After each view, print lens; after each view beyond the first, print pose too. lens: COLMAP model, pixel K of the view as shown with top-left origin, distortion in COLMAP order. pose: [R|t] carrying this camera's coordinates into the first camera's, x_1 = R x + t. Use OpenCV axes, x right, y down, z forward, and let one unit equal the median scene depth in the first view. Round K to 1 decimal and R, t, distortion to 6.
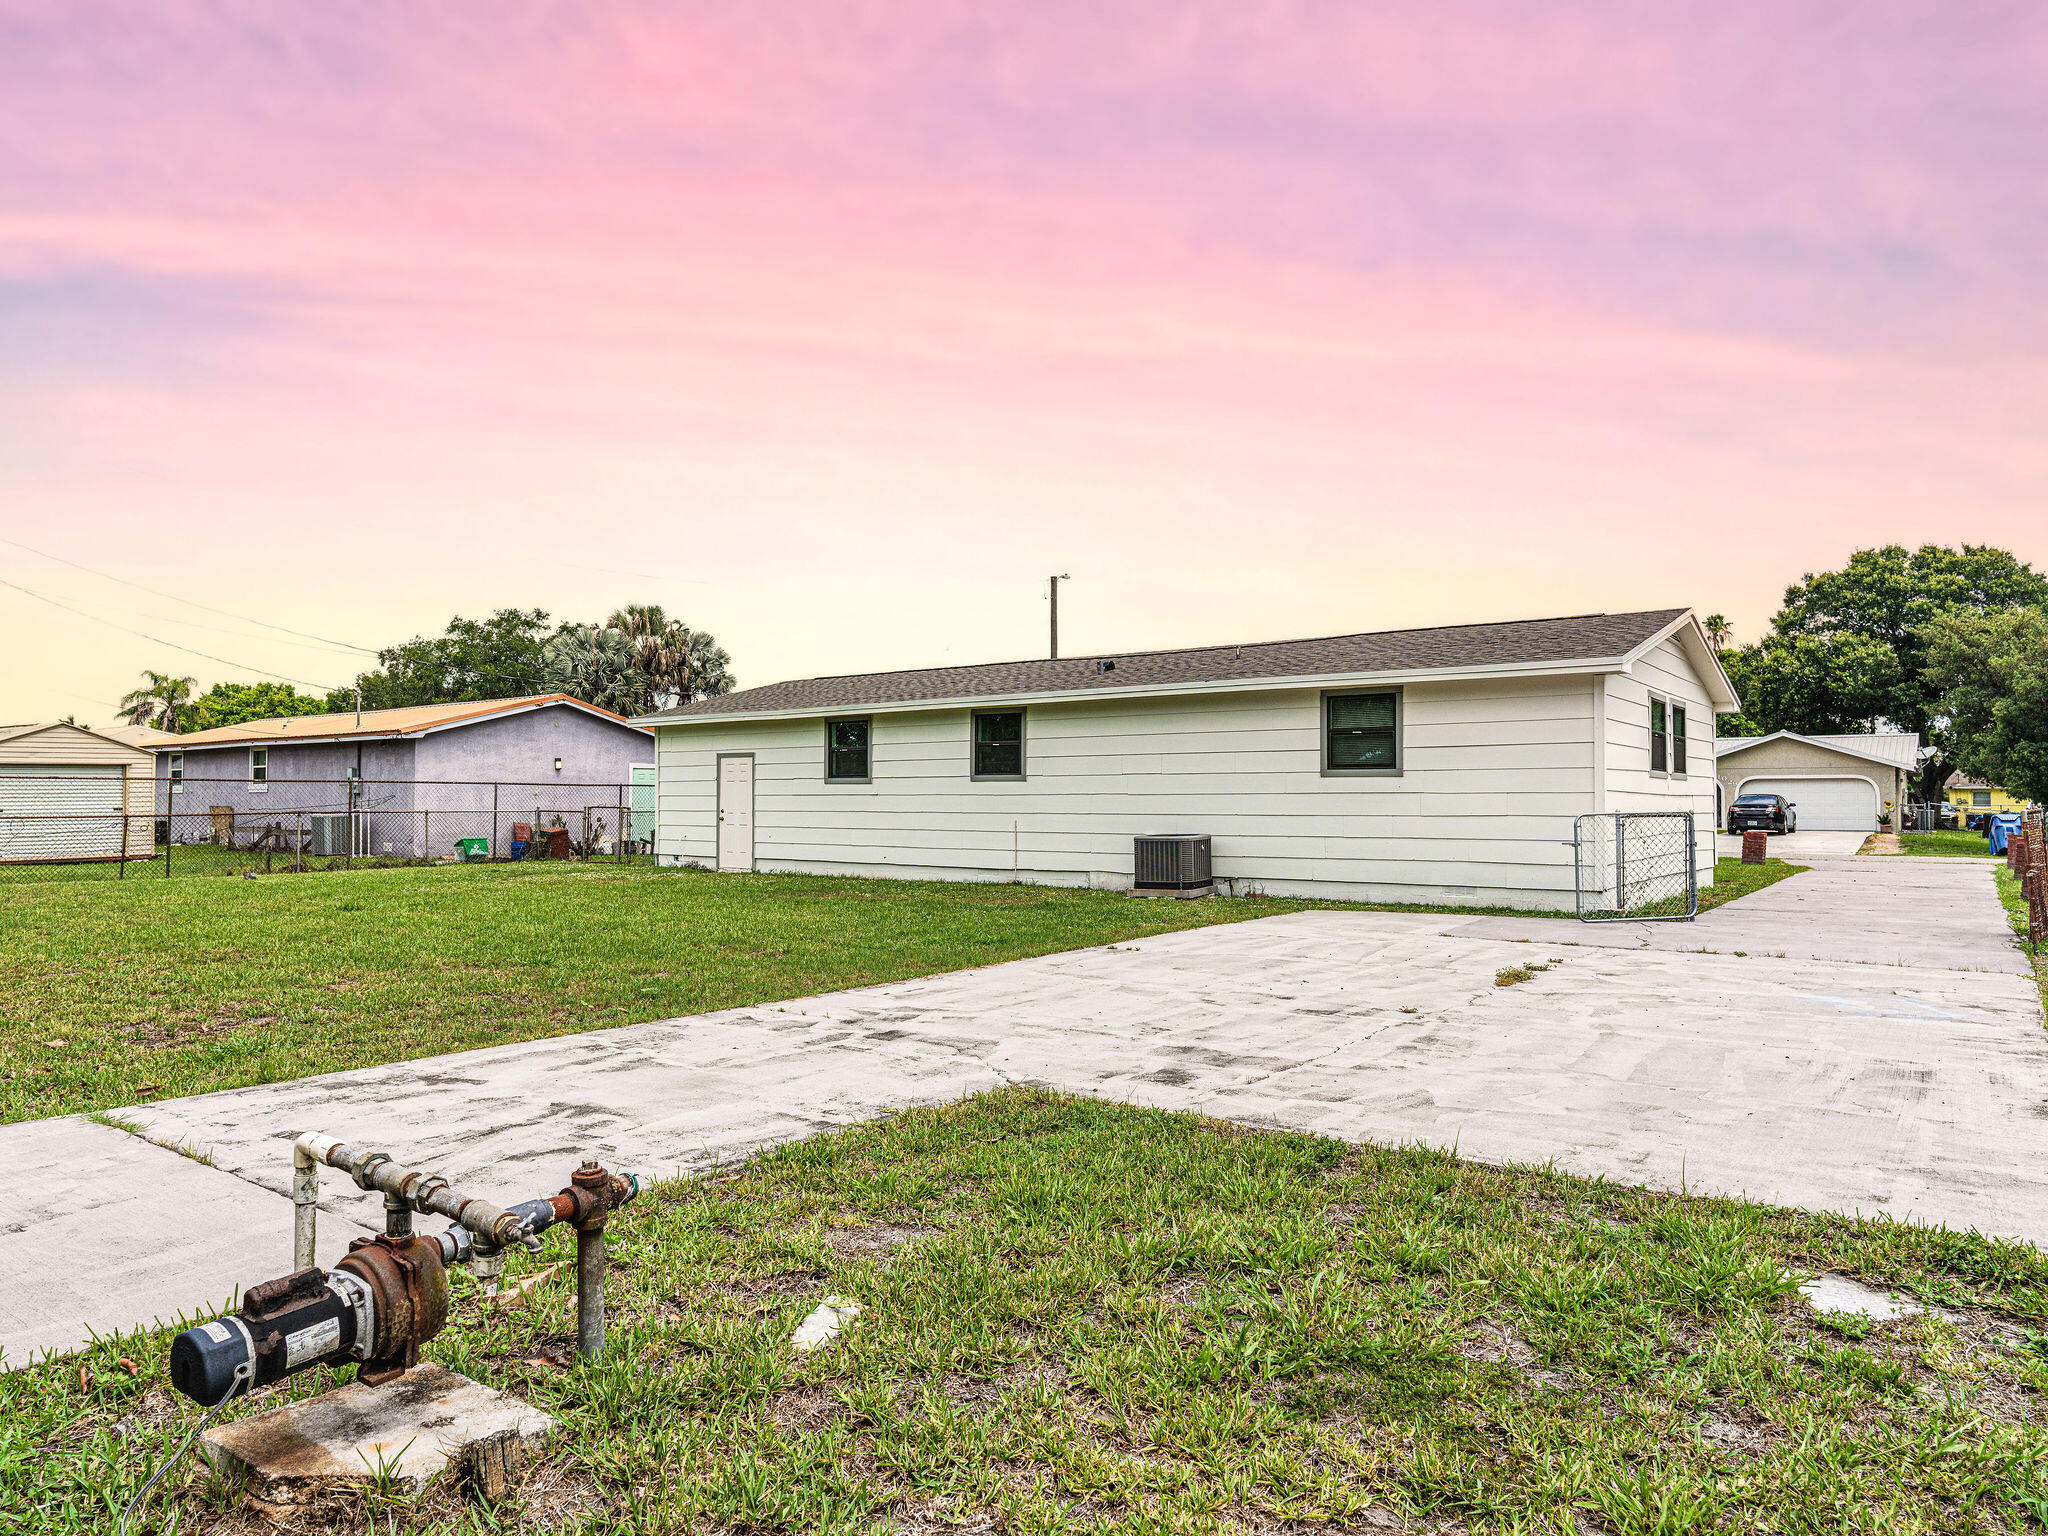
lens RADIAL K [[1306.4, 0, 1033.0], [0, 1306.4, 761.2], [0, 0, 1]] dist [-0.018495, 0.000100]
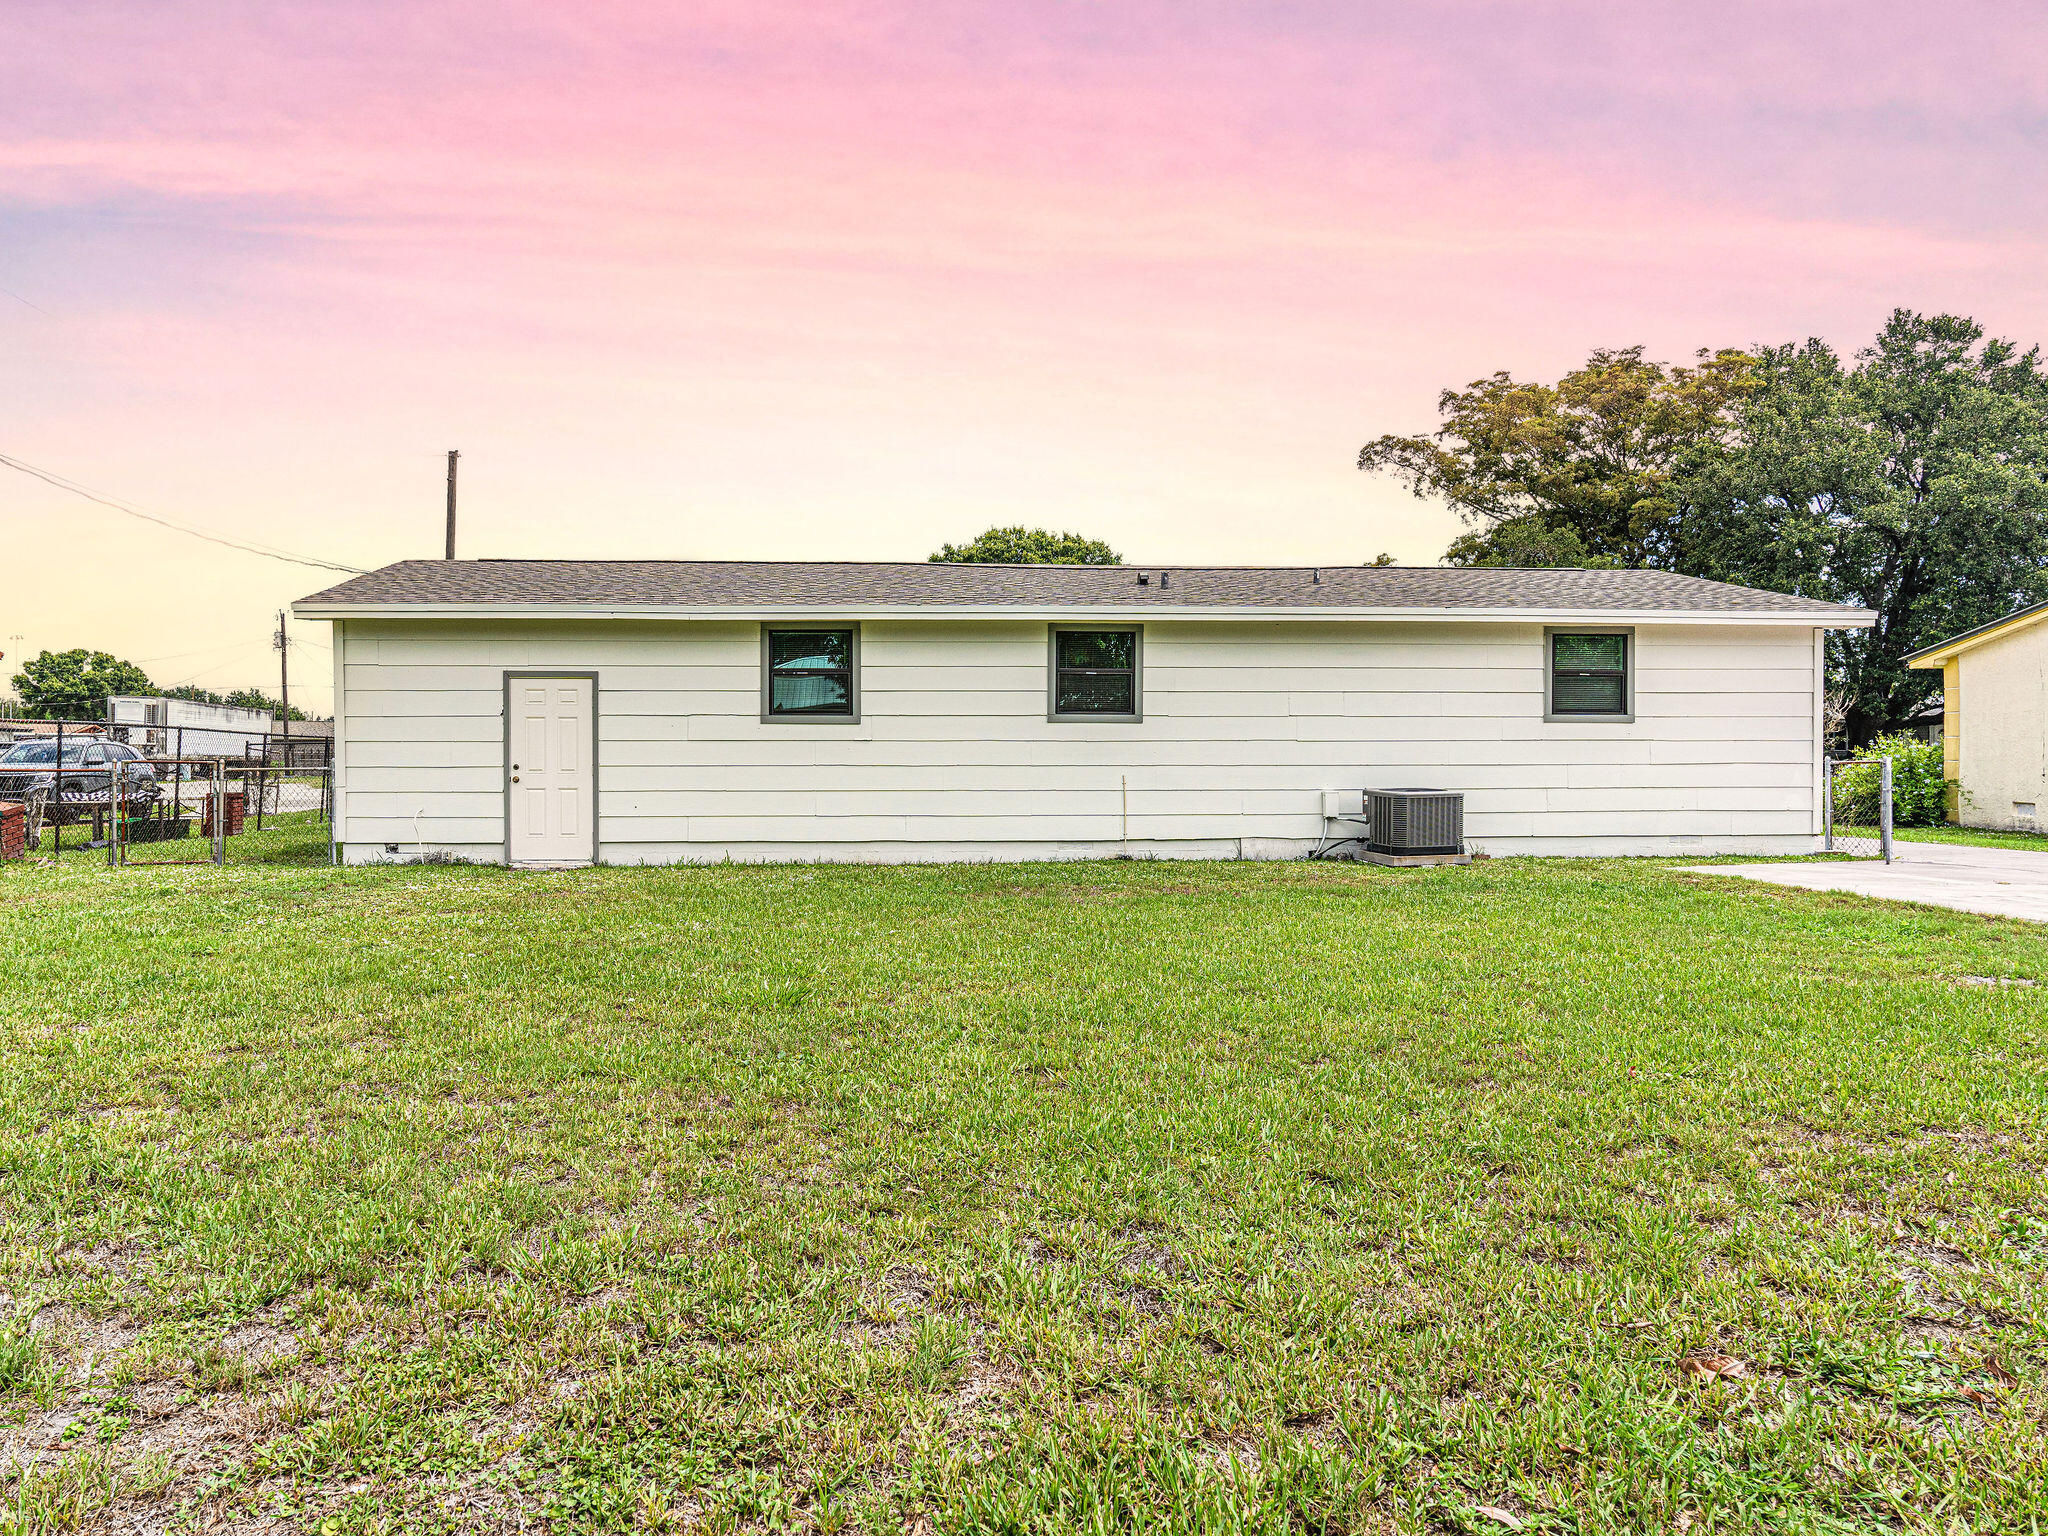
lens RADIAL K [[1306.4, 0, 1024.2], [0, 1306.4, 768.8], [0, 0, 1]] dist [-0.018495, 0.000100]
pose [[0.752671, -0.013104, 0.658266, -0.496952], [-0.019058, 0.998949, 0.041677, 0.010506], [-0.658121, -0.043914, 0.751631, 0.428160]]
